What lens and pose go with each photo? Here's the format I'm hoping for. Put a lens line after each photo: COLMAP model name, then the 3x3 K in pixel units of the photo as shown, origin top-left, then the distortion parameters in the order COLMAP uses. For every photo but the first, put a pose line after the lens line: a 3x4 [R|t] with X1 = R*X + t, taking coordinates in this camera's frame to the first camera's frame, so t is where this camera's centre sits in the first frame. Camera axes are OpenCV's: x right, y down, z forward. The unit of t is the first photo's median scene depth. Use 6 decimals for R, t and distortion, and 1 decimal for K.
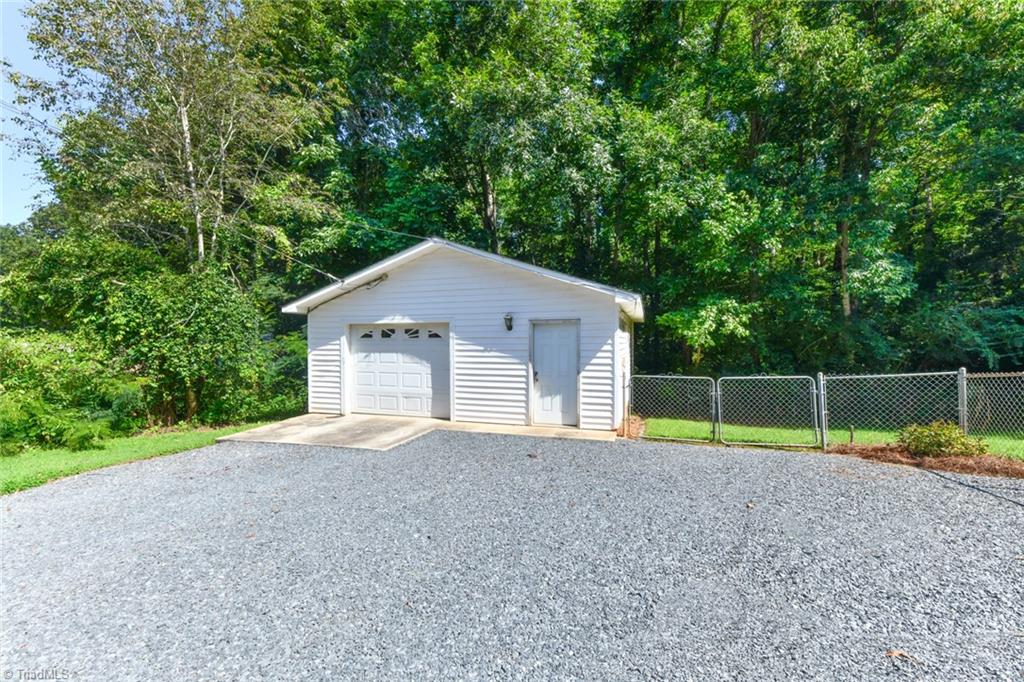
lens RADIAL K [[416.4, 0, 513.5], [0, 416.4, 344.0], [0, 0, 1]] dist [0.004182, -0.000931]
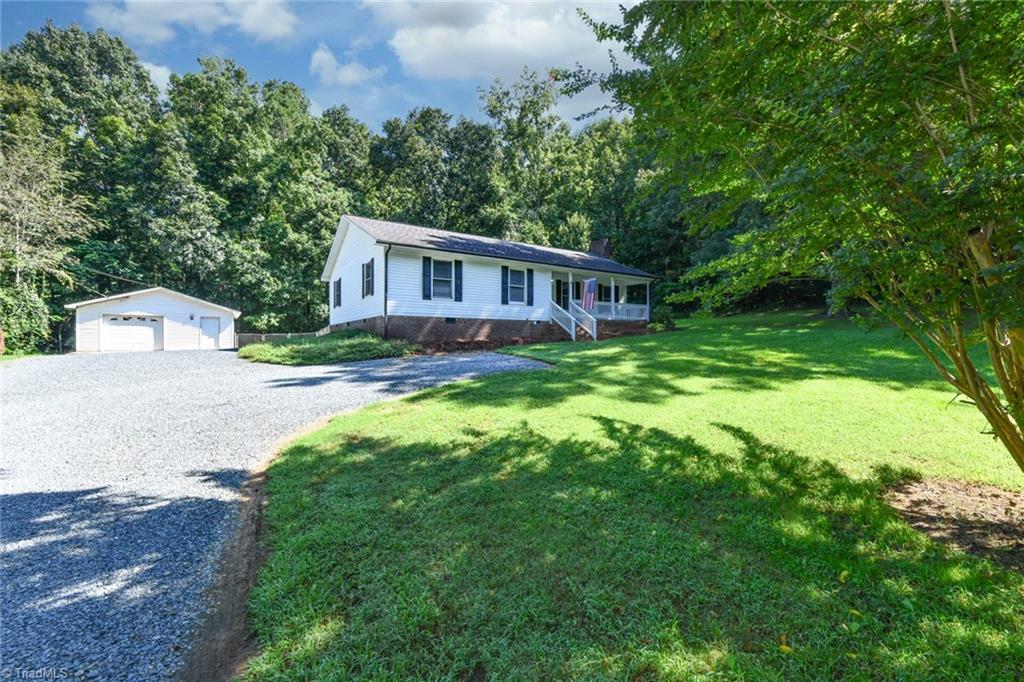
lens RADIAL K [[416.4, 0, 512.7], [0, 416.4, 345.7], [0, 0, 1]] dist [0.004182, -0.000931]
pose [[0.613857, -0.002486, 0.789413, -0.832110], [0.006746, 0.999975, -0.002096, 0.154905], [-0.789388, 0.006612, 0.613859, -2.344576]]
